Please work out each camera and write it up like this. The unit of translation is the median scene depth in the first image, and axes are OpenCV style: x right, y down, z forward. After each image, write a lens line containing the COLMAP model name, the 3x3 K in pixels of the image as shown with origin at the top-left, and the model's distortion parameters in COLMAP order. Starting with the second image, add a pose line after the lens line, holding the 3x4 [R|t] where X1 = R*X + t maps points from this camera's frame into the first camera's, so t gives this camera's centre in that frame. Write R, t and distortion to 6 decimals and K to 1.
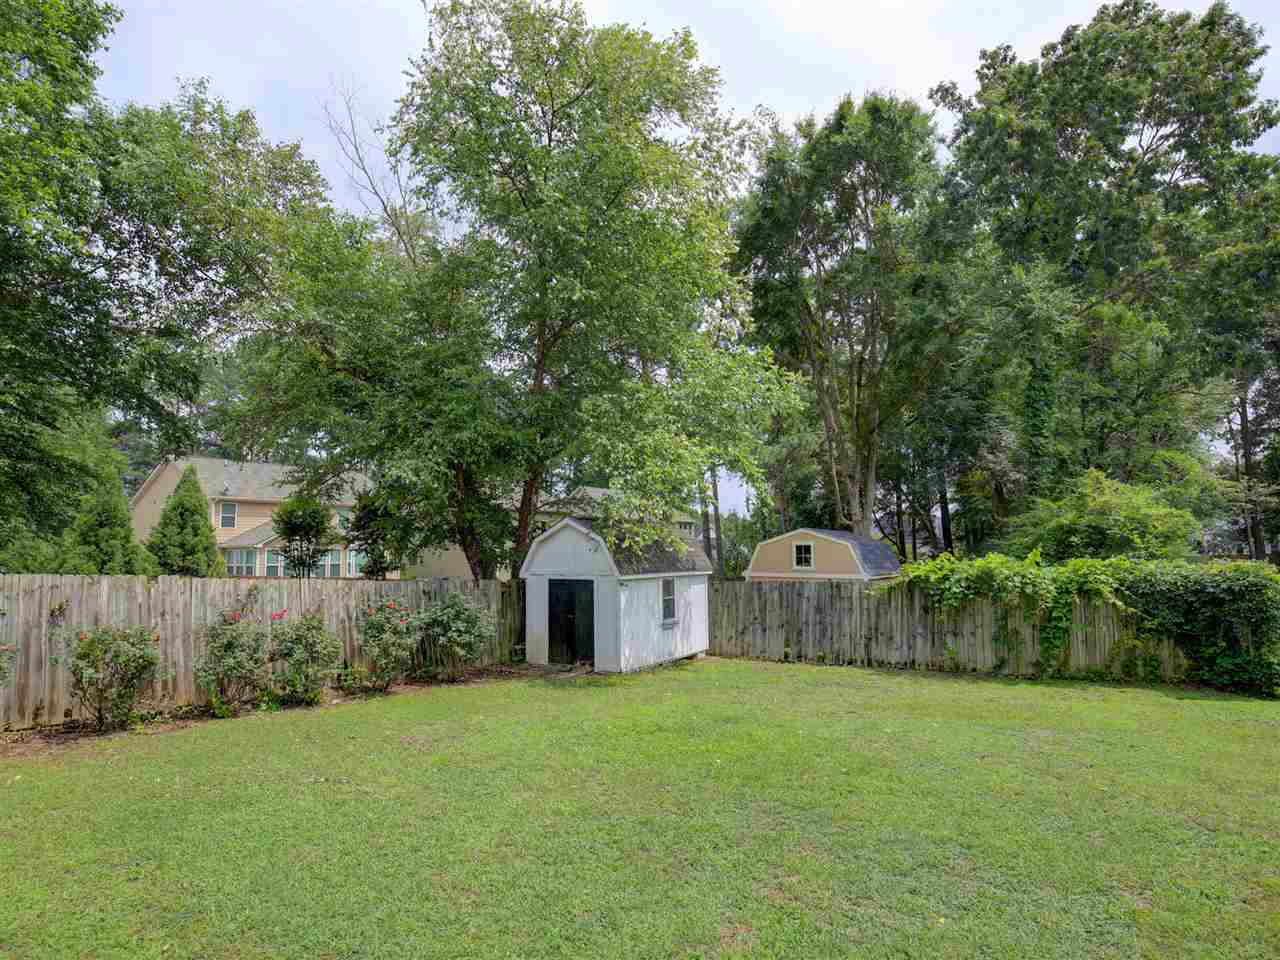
lens RADIAL K [[661.7, 0, 640.5], [0, 661.7, 483.3], [0, 0, 1]] dist [-0.028538, -0.000498]
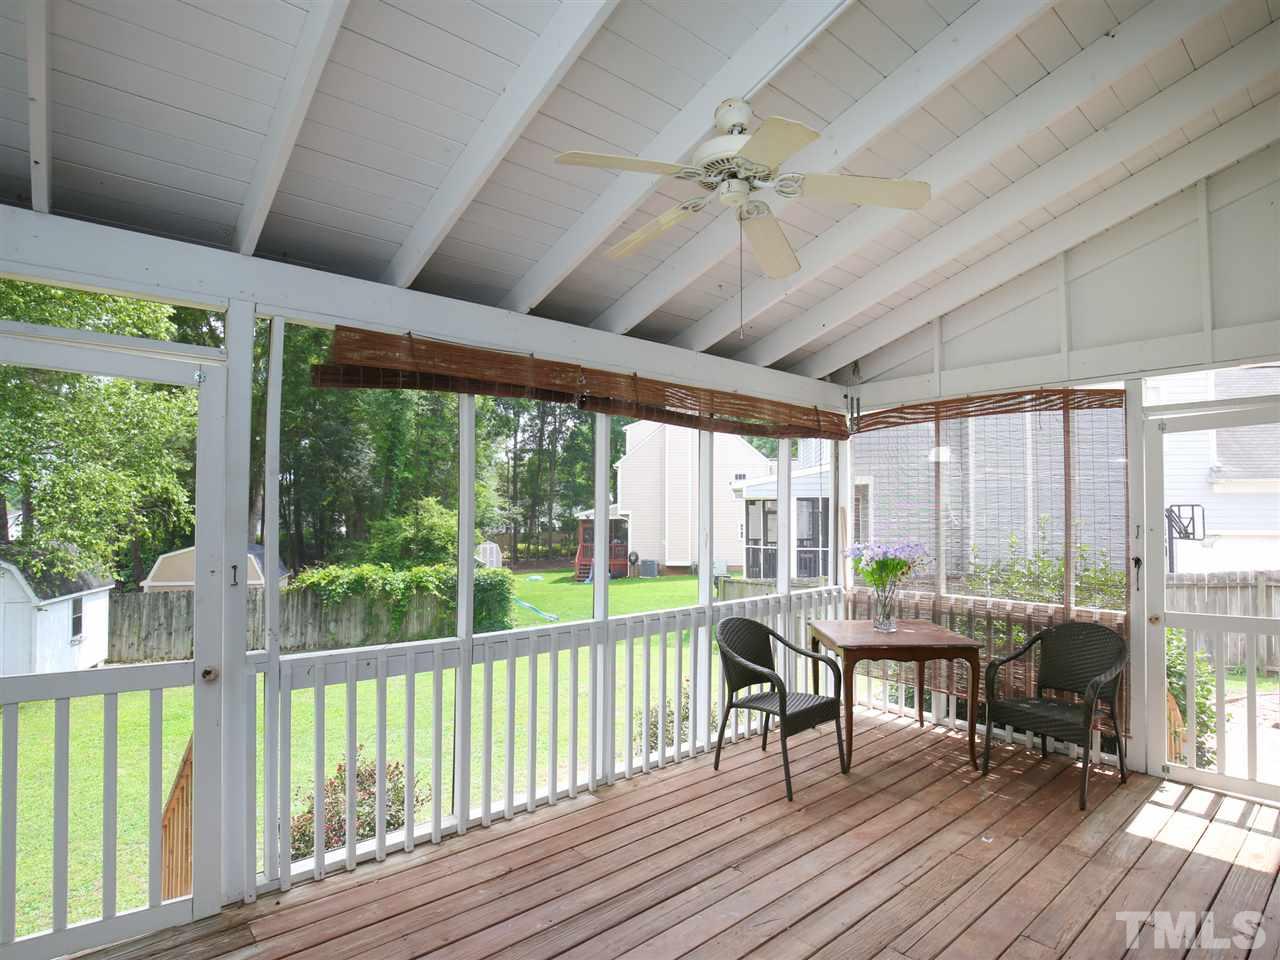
lens RADIAL K [[661.7, 0, 638.8], [0, 661.7, 483.4], [0, 0, 1]] dist [-0.028538, -0.000498]
pose [[0.590885, 0.047284, 0.805369, -0.284400], [-0.088008, 0.996101, 0.006087, -0.129370], [-0.801941, -0.074476, 0.592743, -0.334970]]
